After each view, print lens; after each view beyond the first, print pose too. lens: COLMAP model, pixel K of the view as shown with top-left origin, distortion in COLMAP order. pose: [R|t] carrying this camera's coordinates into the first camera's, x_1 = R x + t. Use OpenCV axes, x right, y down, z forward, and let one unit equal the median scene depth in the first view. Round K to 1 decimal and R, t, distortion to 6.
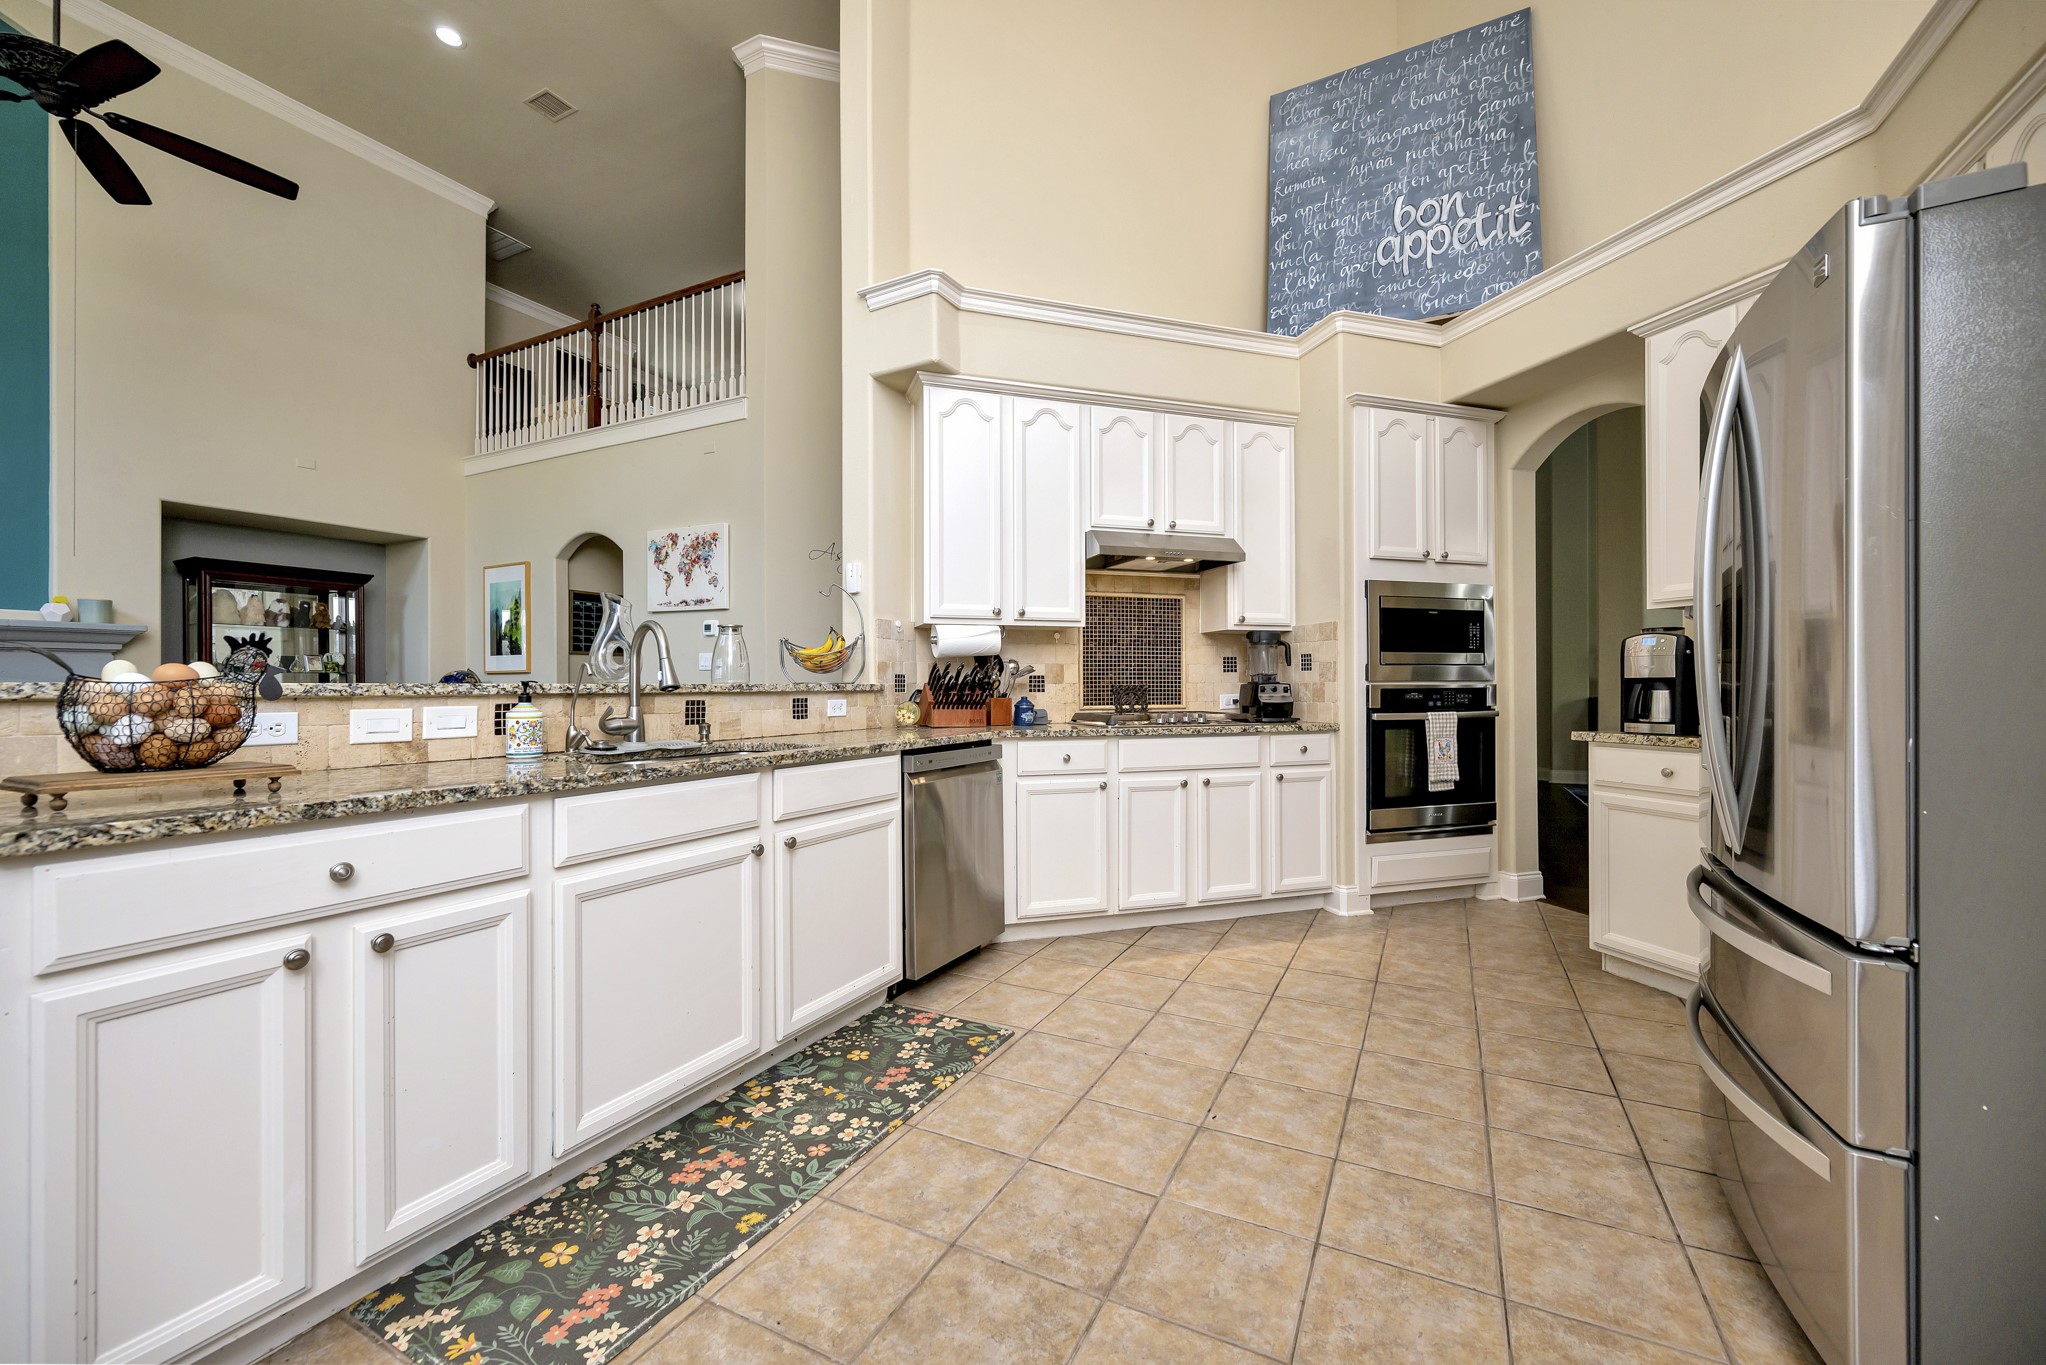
lens RADIAL K [[819.7, 0, 1029.5], [0, 819.7, 680.9], [0, 0, 1]] dist [0.007501, -0.000493]
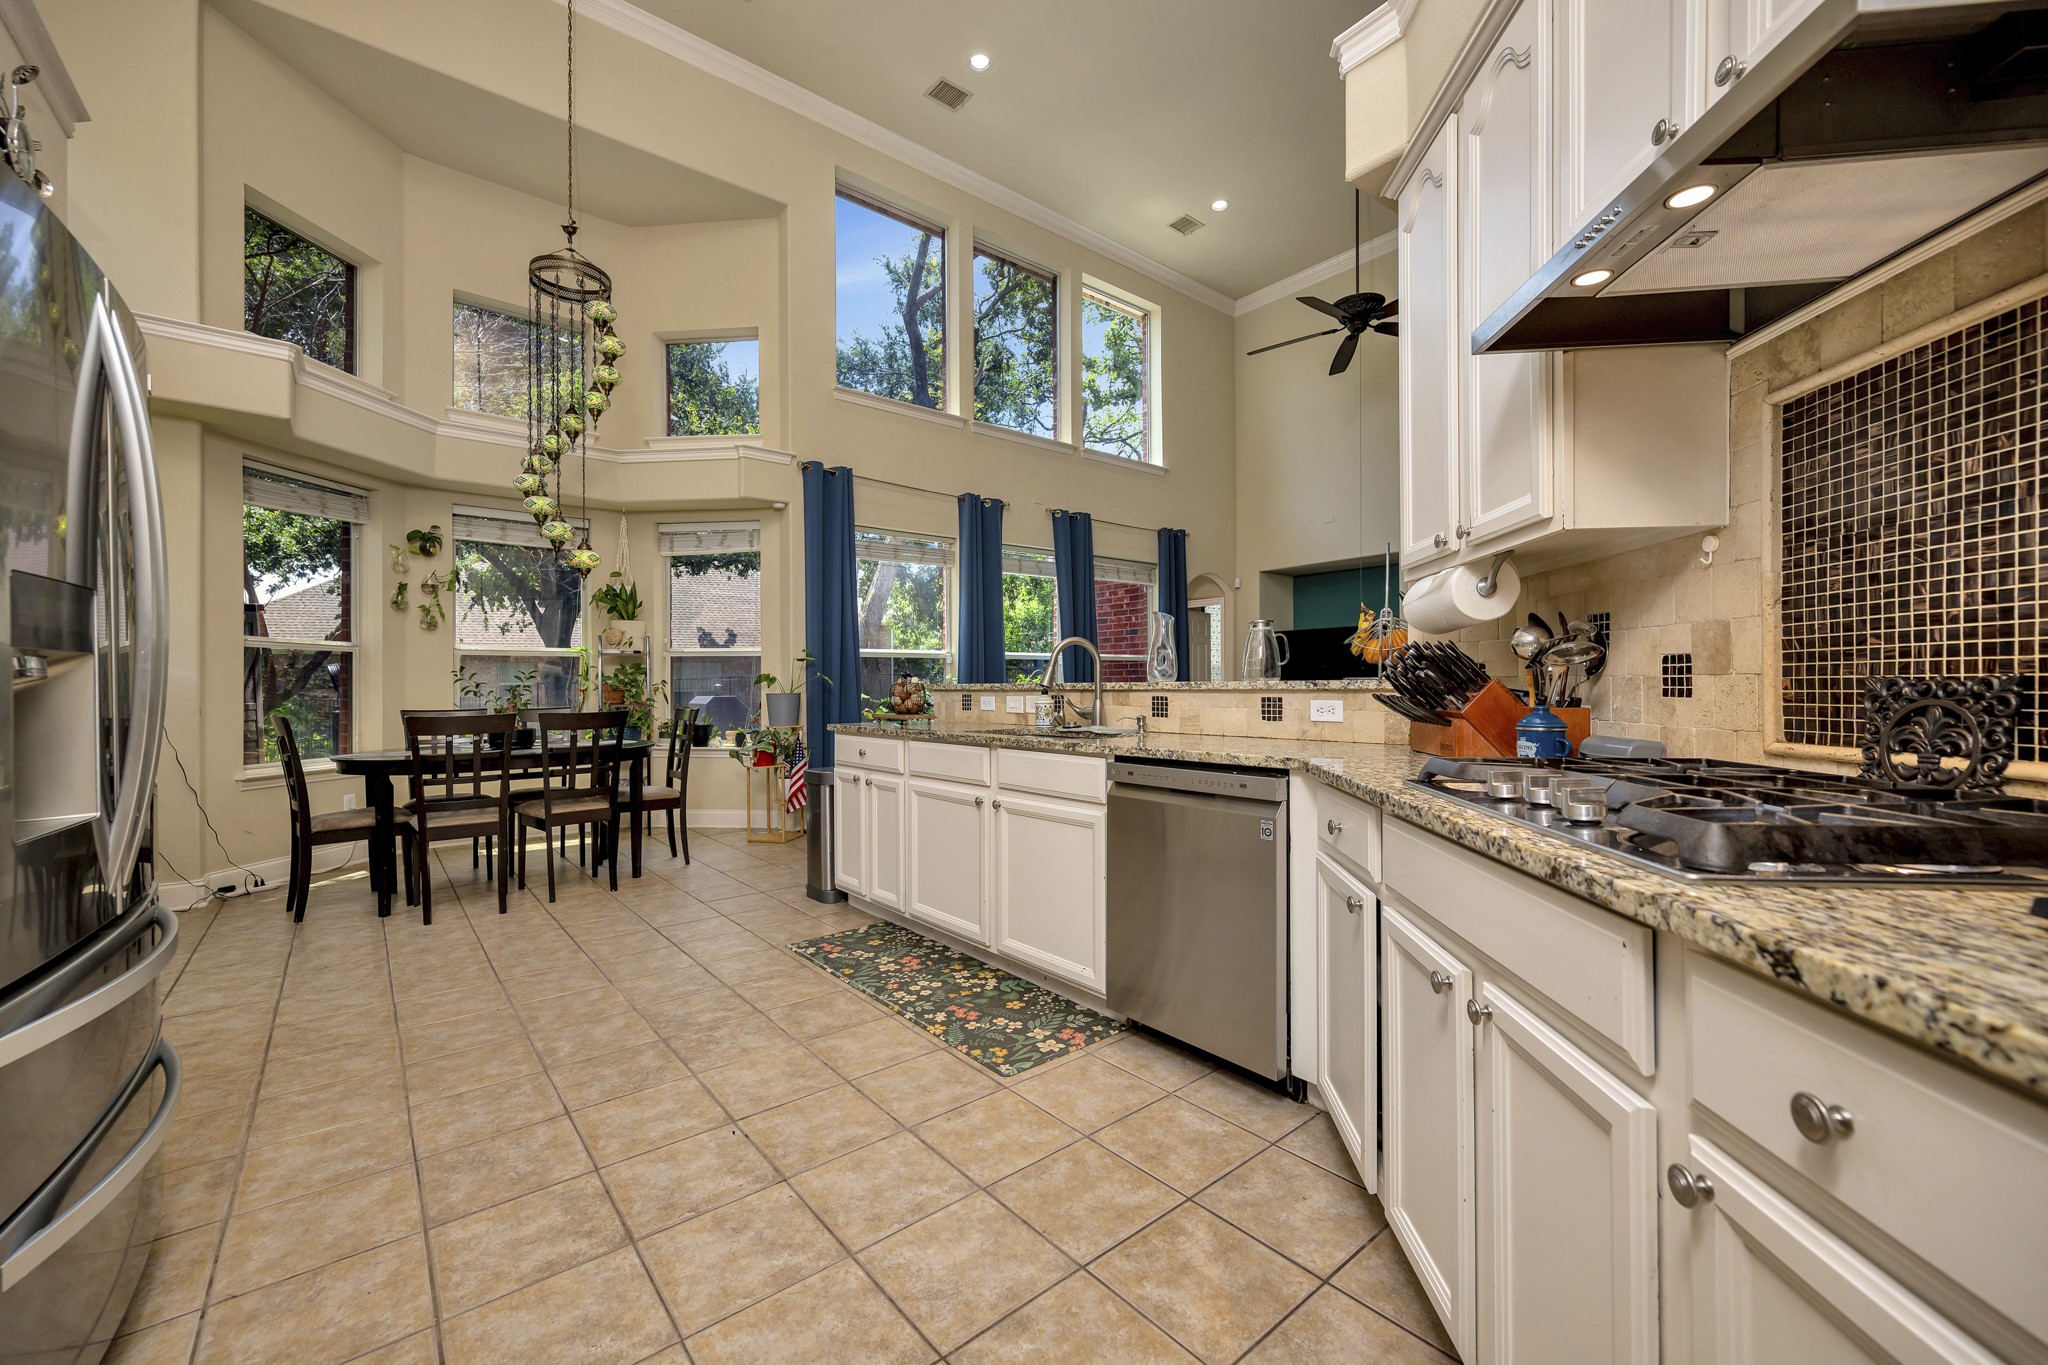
lens RADIAL K [[820.5, 0, 1020.1], [0, 820.5, 686.7], [0, 0, 1]] dist [0.007501, -0.000493]
pose [[-0.407347, 0.007773, -0.913241, 0.947090], [0.014944, 0.999887, 0.001845, 0.006560], [0.913151, -0.012895, -0.407417, 1.669019]]
